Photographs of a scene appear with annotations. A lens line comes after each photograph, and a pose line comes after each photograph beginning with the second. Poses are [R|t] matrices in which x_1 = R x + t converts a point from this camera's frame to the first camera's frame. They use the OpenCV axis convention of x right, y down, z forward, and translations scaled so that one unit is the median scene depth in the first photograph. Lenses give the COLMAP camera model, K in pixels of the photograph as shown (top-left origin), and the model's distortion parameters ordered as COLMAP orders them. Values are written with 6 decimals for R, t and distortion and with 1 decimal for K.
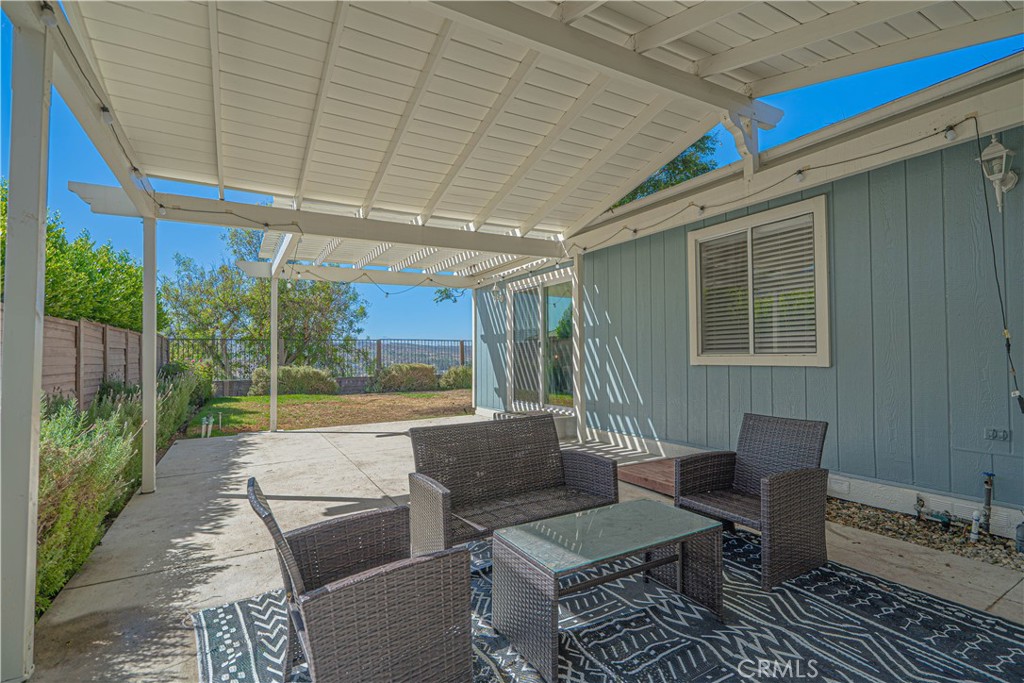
lens RADIAL K [[489.1, 0, 510.8], [0, 489.1, 349.0], [0, 0, 1]] dist [-0.002571, 0.000166]
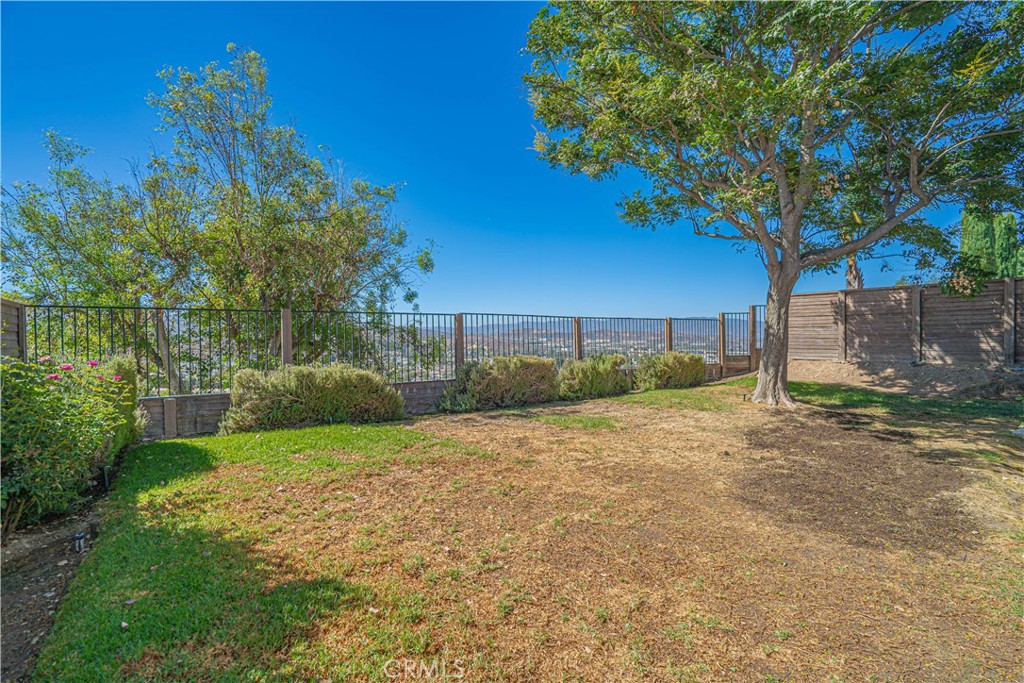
lens RADIAL K [[461.6, 0, 513.1], [0, 461.6, 344.4], [0, 0, 1]] dist [-0.001134, 0.000349]
pose [[0.990642, 0.005323, 0.136384, -0.620720], [-0.009561, 0.999491, 0.030443, -0.002573], [-0.136153, -0.031462, 0.990188, 1.019936]]
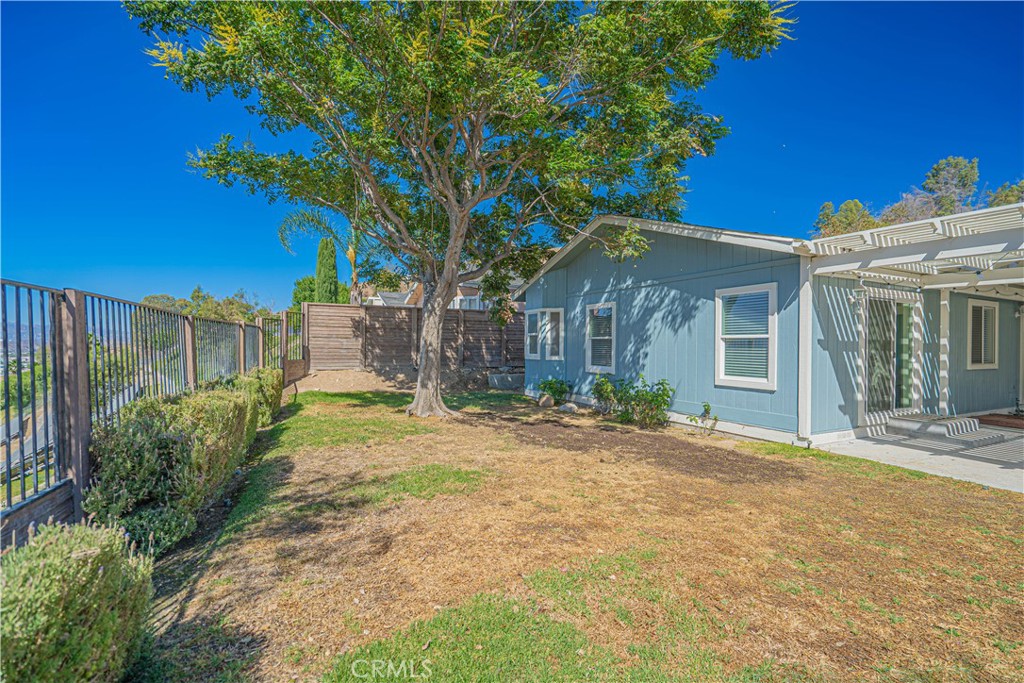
lens RADIAL K [[456.7, 0, 510.7], [0, 456.7, 342.9], [0, 0, 1]] dist [-0.005260, 0.000372]
pose [[0.057876, 0.016602, 0.998186, -0.975572], [-0.028827, 0.999473, -0.014952, 0.000872], [-0.997908, -0.027910, 0.058324, 1.775985]]
